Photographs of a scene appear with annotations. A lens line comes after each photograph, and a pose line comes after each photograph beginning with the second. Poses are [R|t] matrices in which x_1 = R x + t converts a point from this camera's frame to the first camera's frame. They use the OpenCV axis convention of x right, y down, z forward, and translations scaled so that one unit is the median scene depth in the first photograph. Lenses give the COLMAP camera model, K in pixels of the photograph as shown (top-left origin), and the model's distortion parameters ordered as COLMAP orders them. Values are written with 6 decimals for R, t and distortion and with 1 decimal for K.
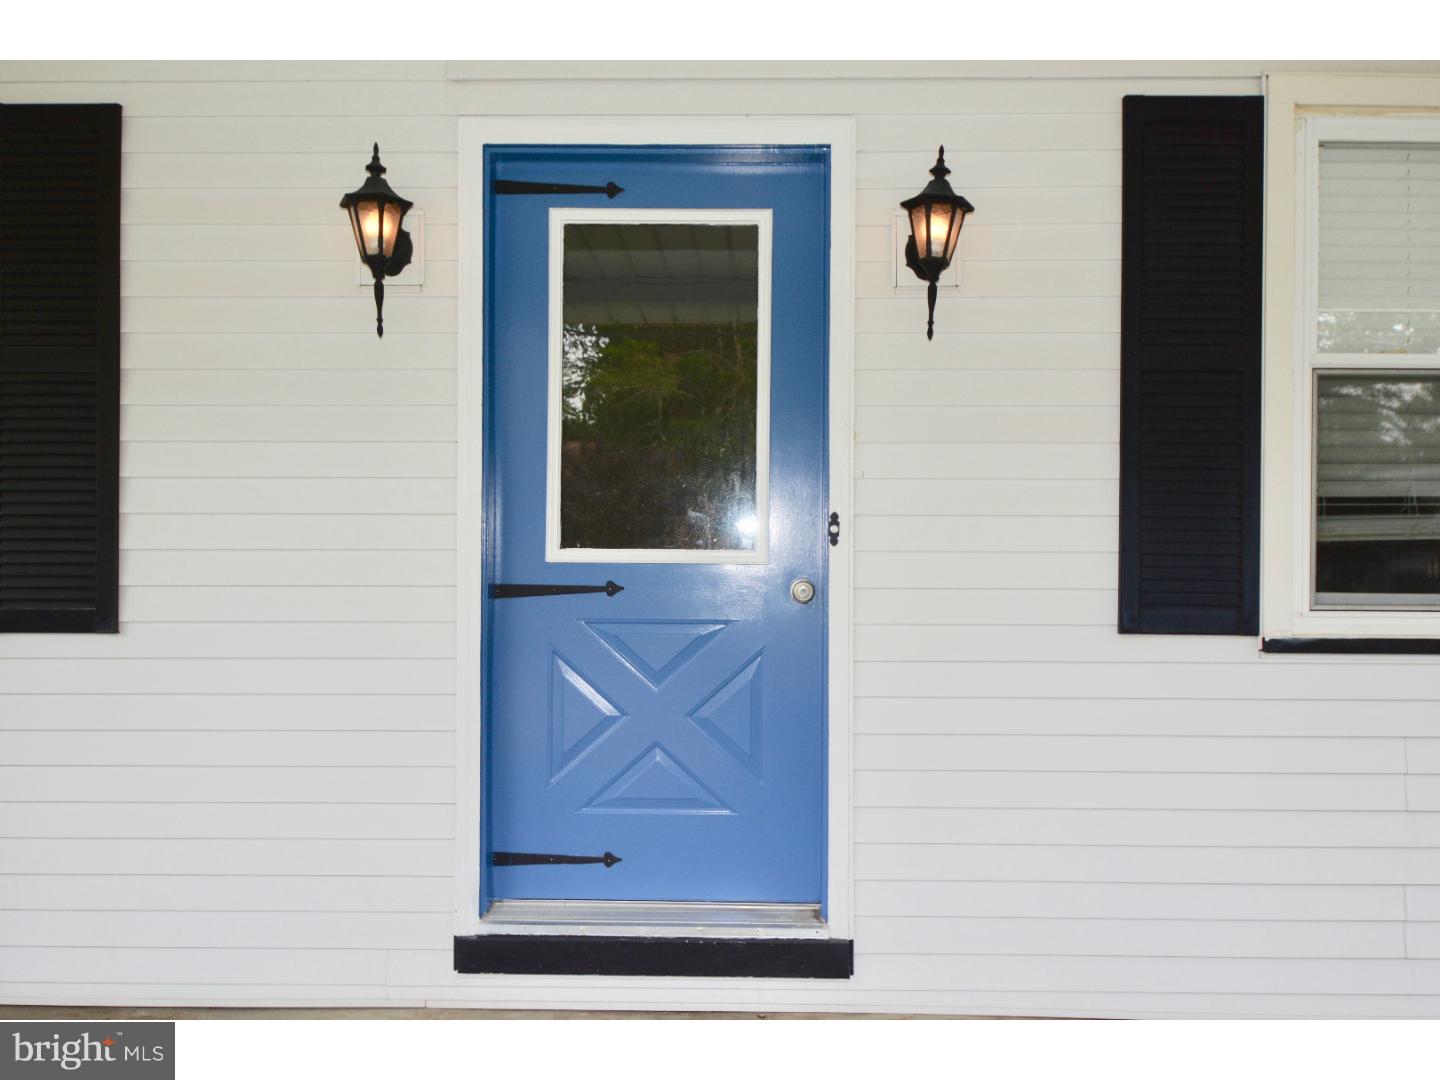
lens RADIAL K [[1065.0, 0, 711.6], [0, 1065.0, 549.2], [0, 0, 1]] dist [0.037095, 0.004789]
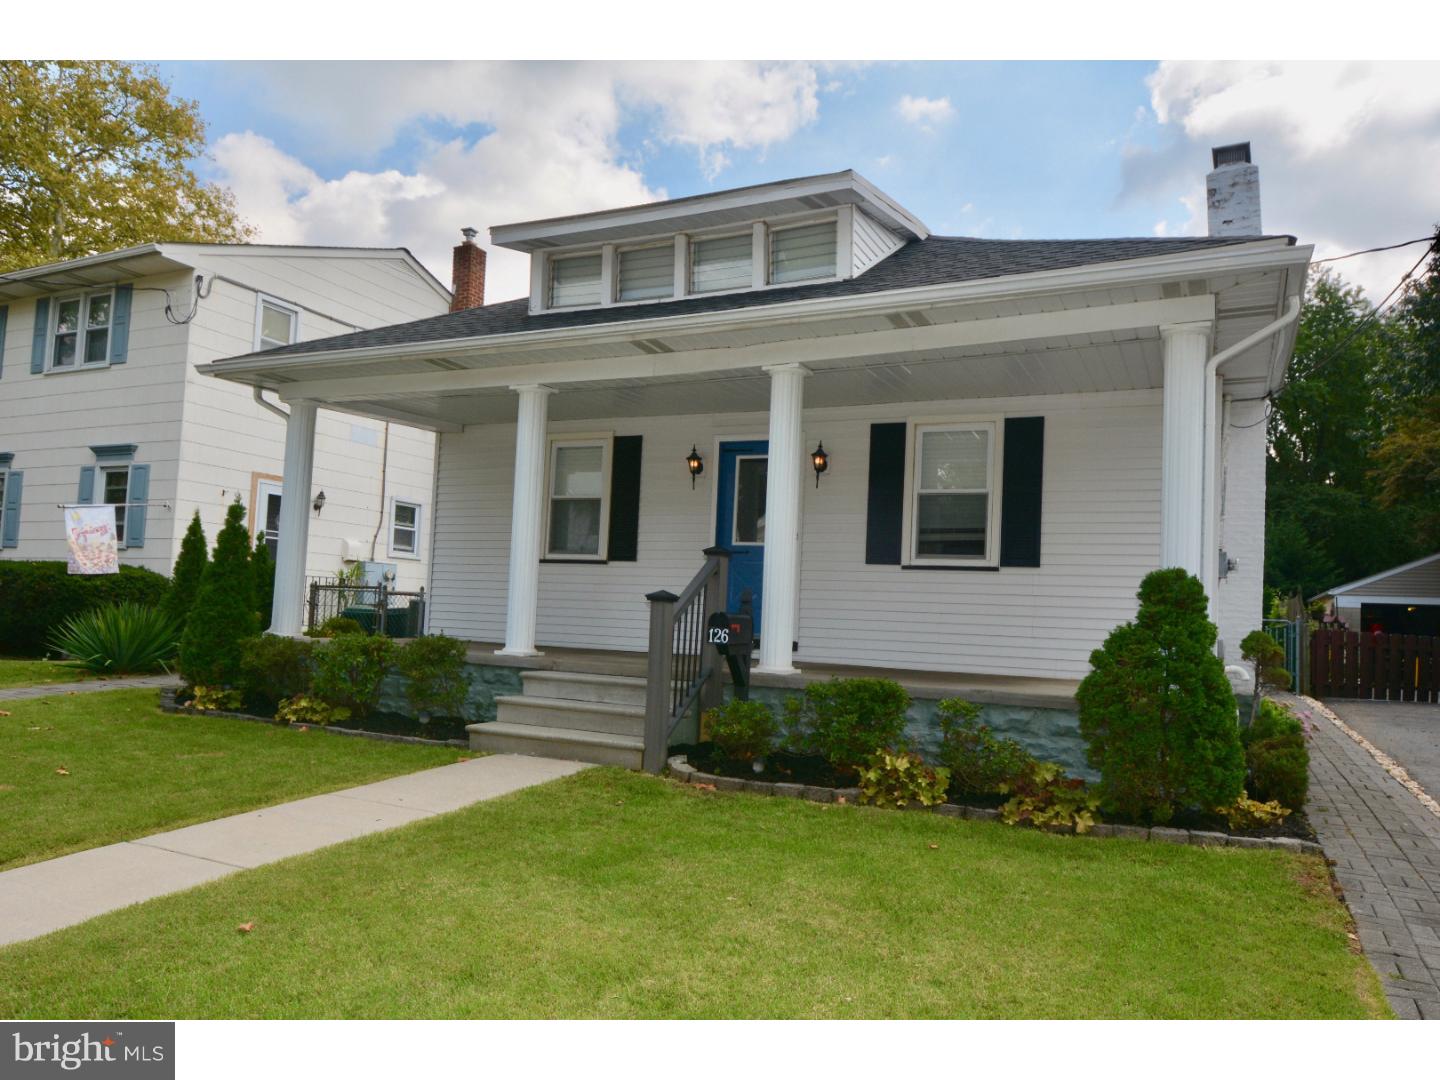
lens RADIAL K [[1075.4, 0, 718.2], [0, 1075.4, 533.7], [0, 0, 1]] dist [0.037010, 0.004181]
pose [[0.900126, 0.003357, -0.435618, 1.568883], [-0.036353, 0.997061, -0.067434, 0.246931], [0.434111, 0.076535, 0.897602, -2.652587]]
